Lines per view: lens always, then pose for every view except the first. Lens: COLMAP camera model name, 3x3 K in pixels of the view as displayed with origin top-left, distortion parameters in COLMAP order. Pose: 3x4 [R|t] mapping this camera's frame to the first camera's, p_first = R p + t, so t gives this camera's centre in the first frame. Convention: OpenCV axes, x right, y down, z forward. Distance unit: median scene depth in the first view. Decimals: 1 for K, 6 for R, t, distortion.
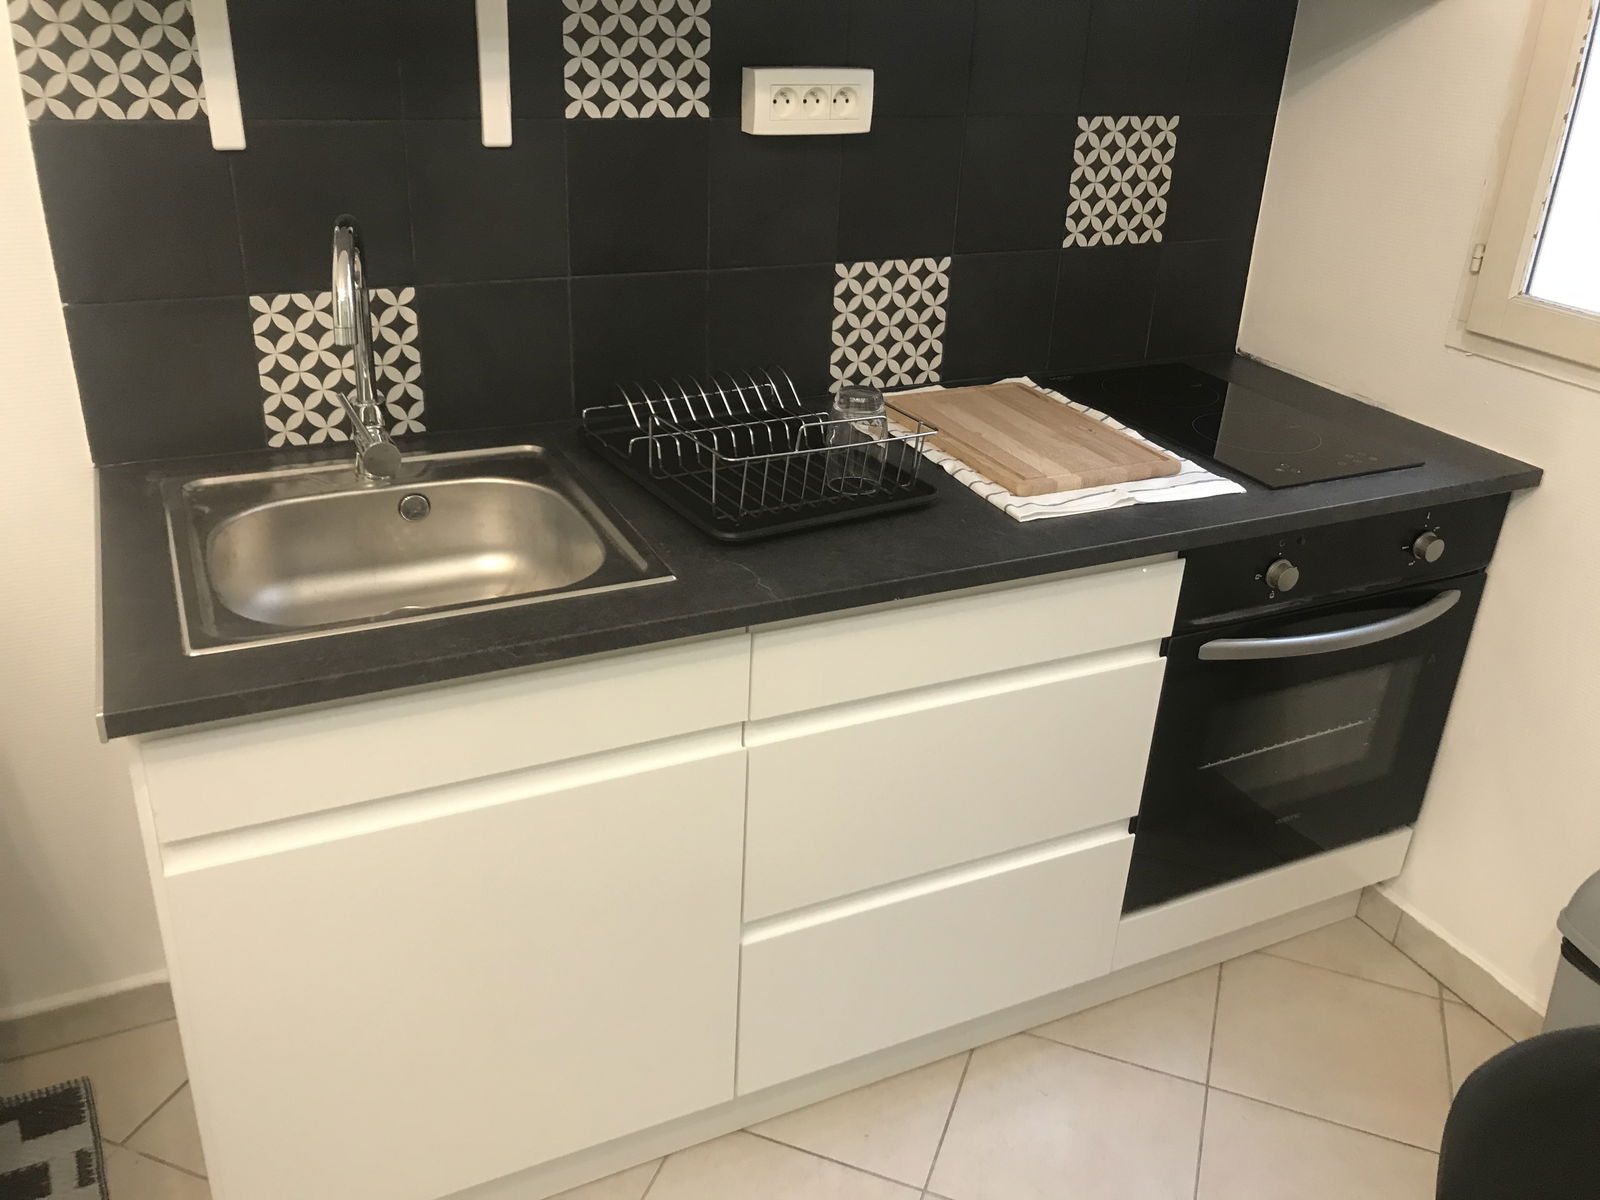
lens RADIAL K [[1323.6, 0, 745.6], [0, 1323.6, 592.7], [0, 0, 1]] dist [0.052530, -0.064135]
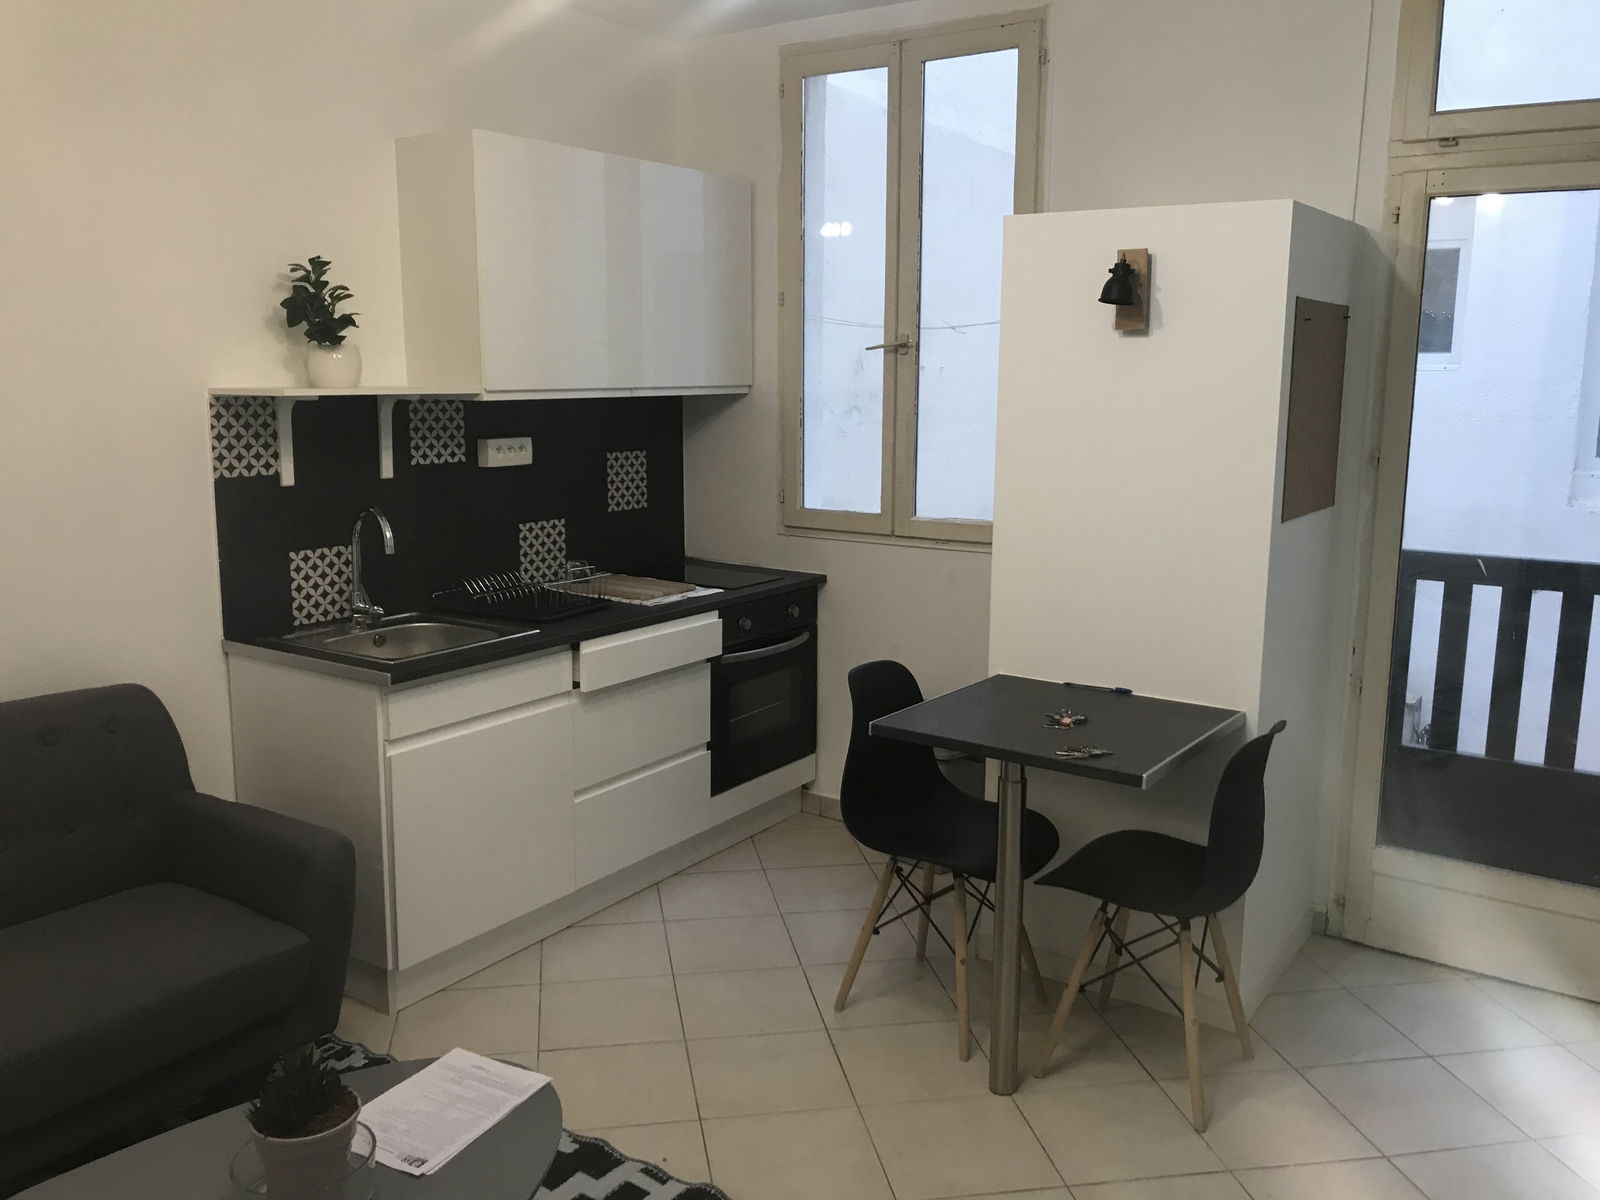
lens RADIAL K [[1311.2, 0, 800.0], [0, 1311.2, 600.0], [0, 0, 1]] dist [-0.006260, -0.007790]
pose [[0.857470, -0.116660, 0.501134, -0.679331], [0.235809, 0.954752, -0.181225, 0.390614], [-0.457317, 0.273566, 0.846181, -1.038126]]
